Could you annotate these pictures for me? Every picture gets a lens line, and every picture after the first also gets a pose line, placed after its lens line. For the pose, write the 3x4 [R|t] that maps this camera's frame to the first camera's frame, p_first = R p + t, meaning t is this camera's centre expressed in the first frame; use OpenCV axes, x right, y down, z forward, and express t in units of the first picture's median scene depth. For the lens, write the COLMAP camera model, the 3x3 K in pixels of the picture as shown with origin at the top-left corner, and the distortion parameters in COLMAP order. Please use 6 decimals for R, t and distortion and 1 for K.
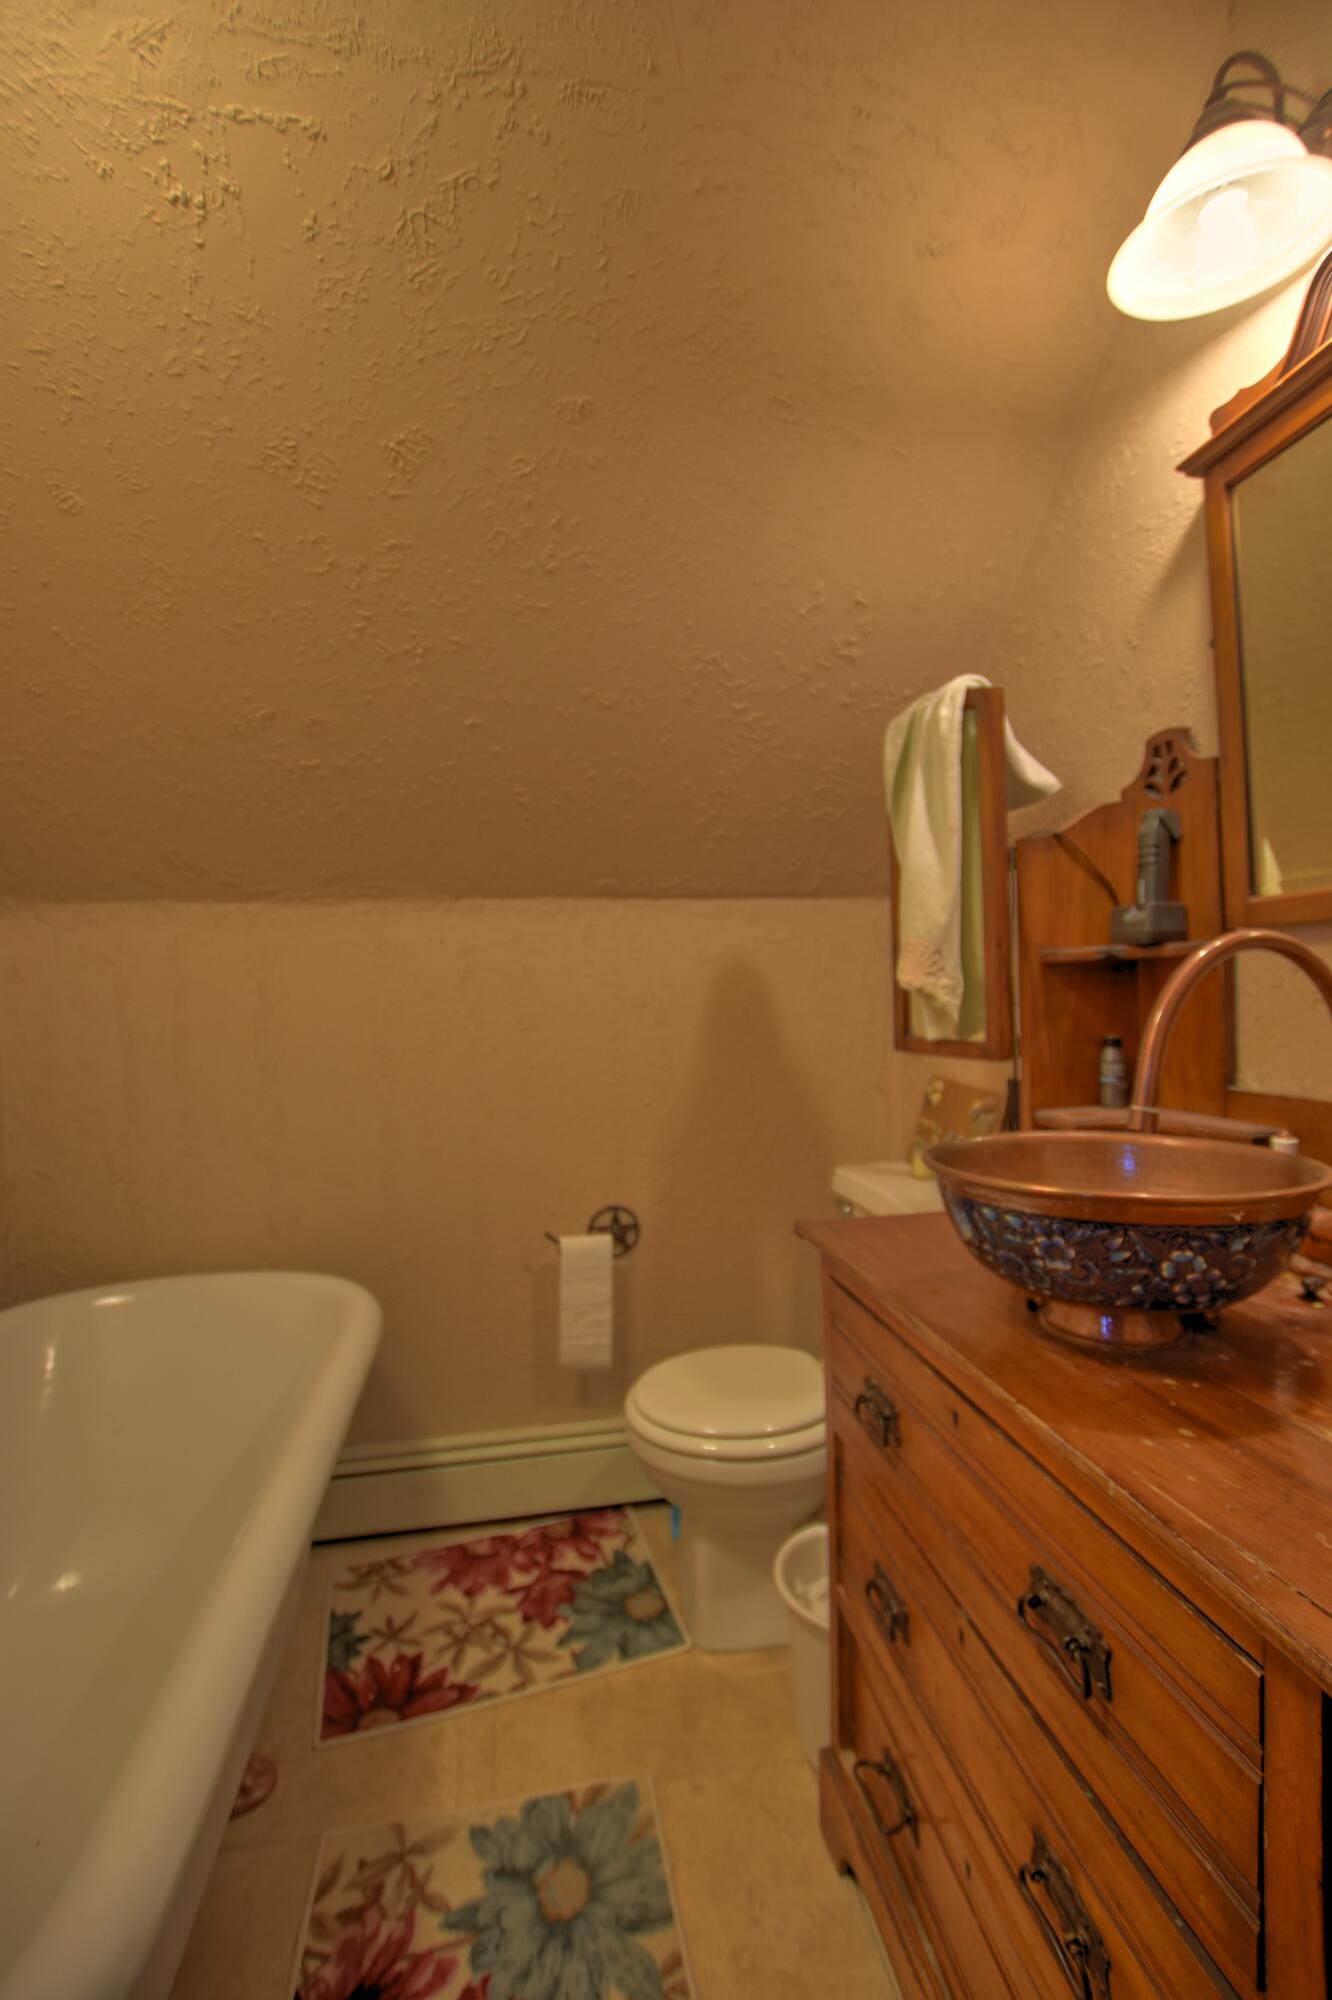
lens RADIAL K [[872.3, 0, 672.8], [0, 872.3, 994.7], [0, 0, 1]] dist [-0.032157, 0.004585]
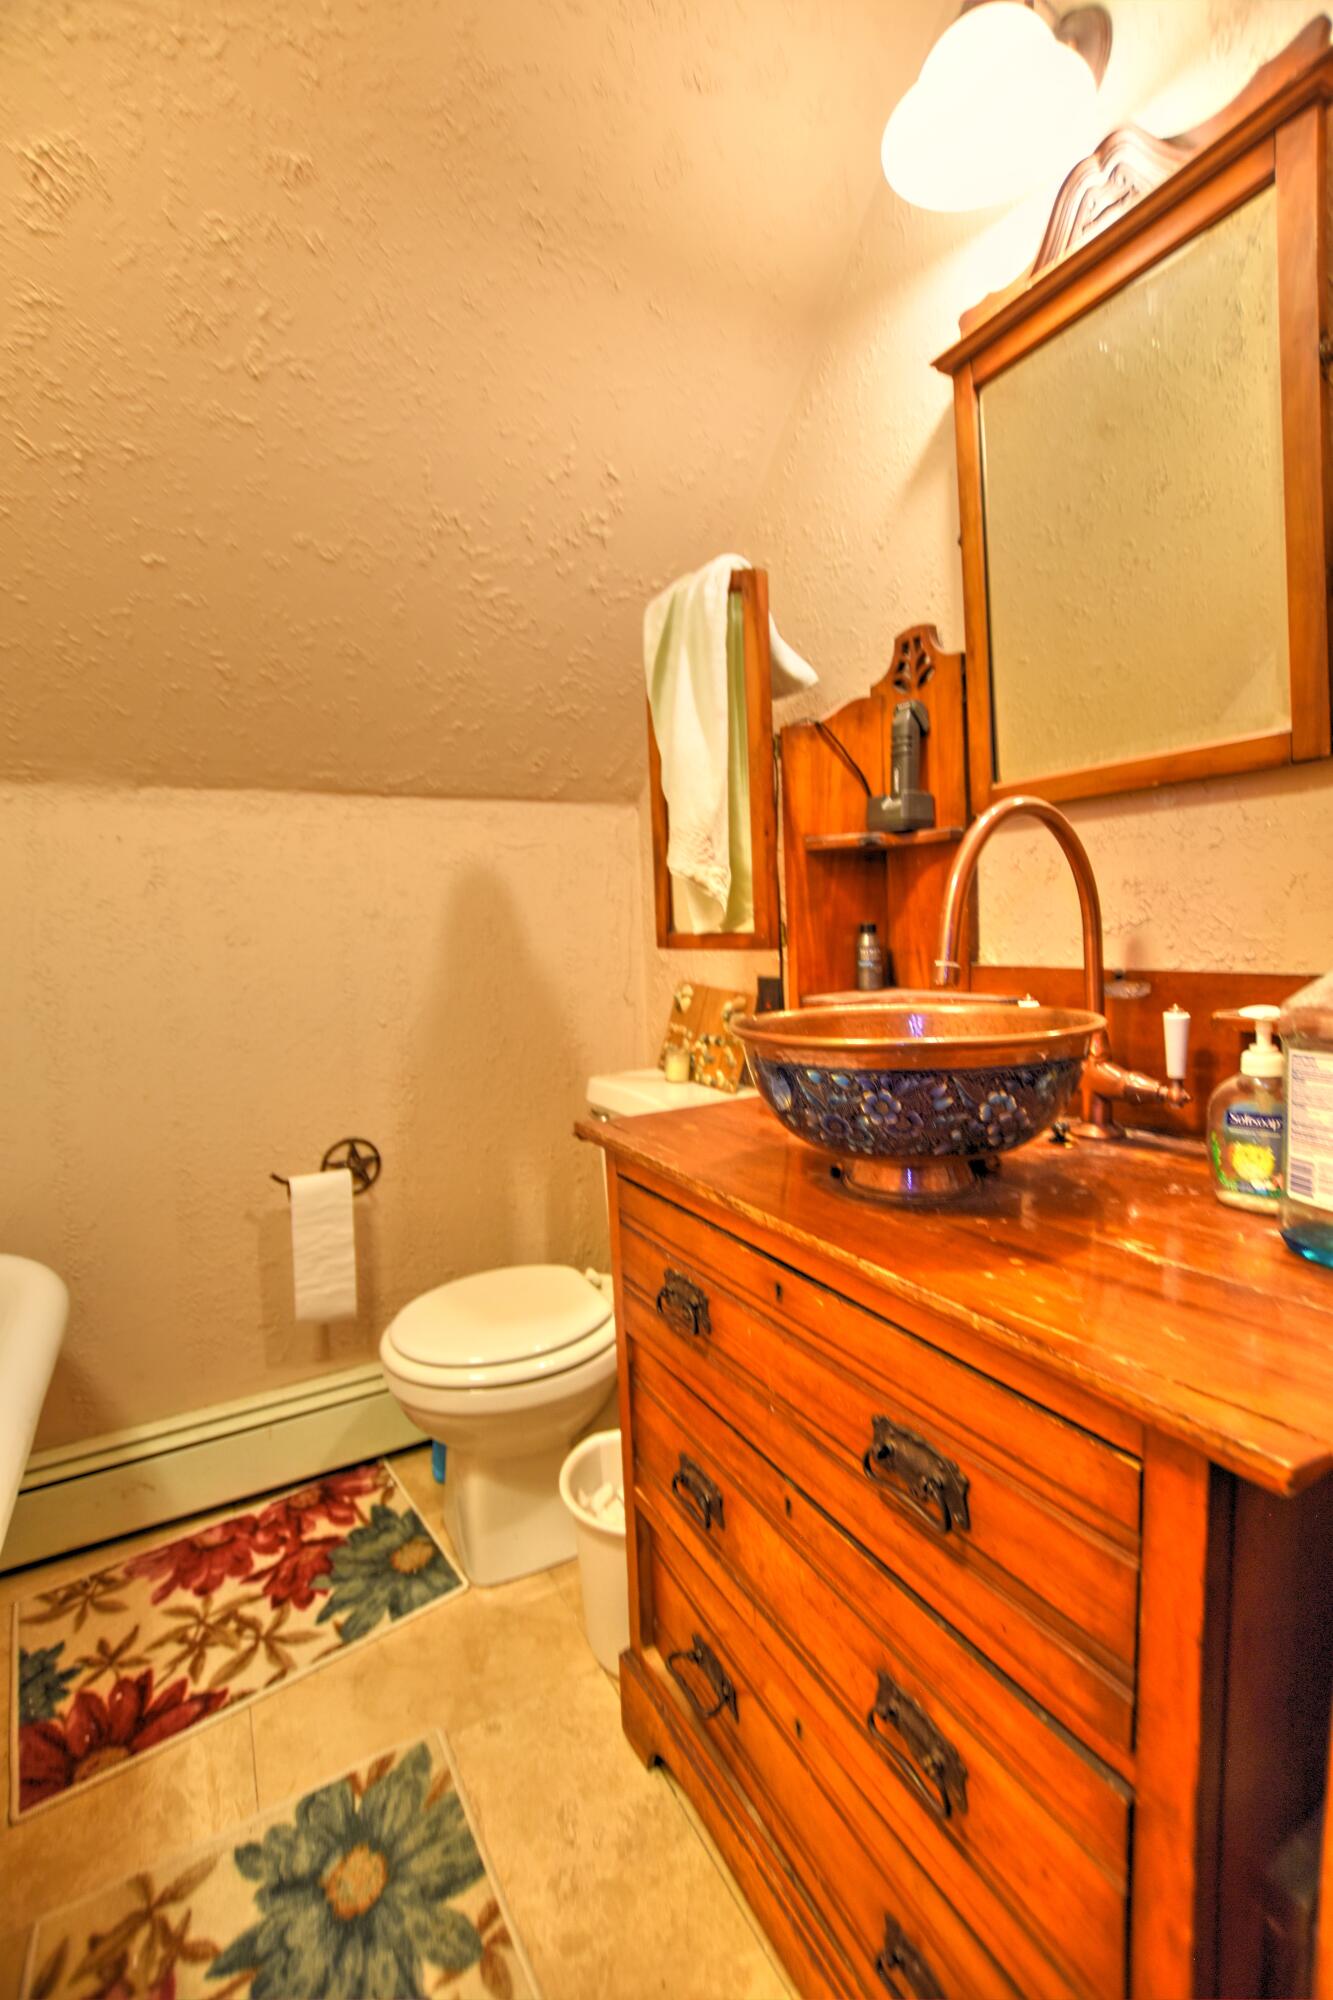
lens RADIAL K [[872.3, 0, 674.3], [0, 872.3, 979.1], [0, 0, 1]] dist [-0.032157, 0.004585]
pose [[0.945642, -0.036932, 0.323105, -0.053105], [0.018777, 0.998074, 0.059129, 0.048178], [-0.324666, -0.049848, 0.944514, 0.078629]]
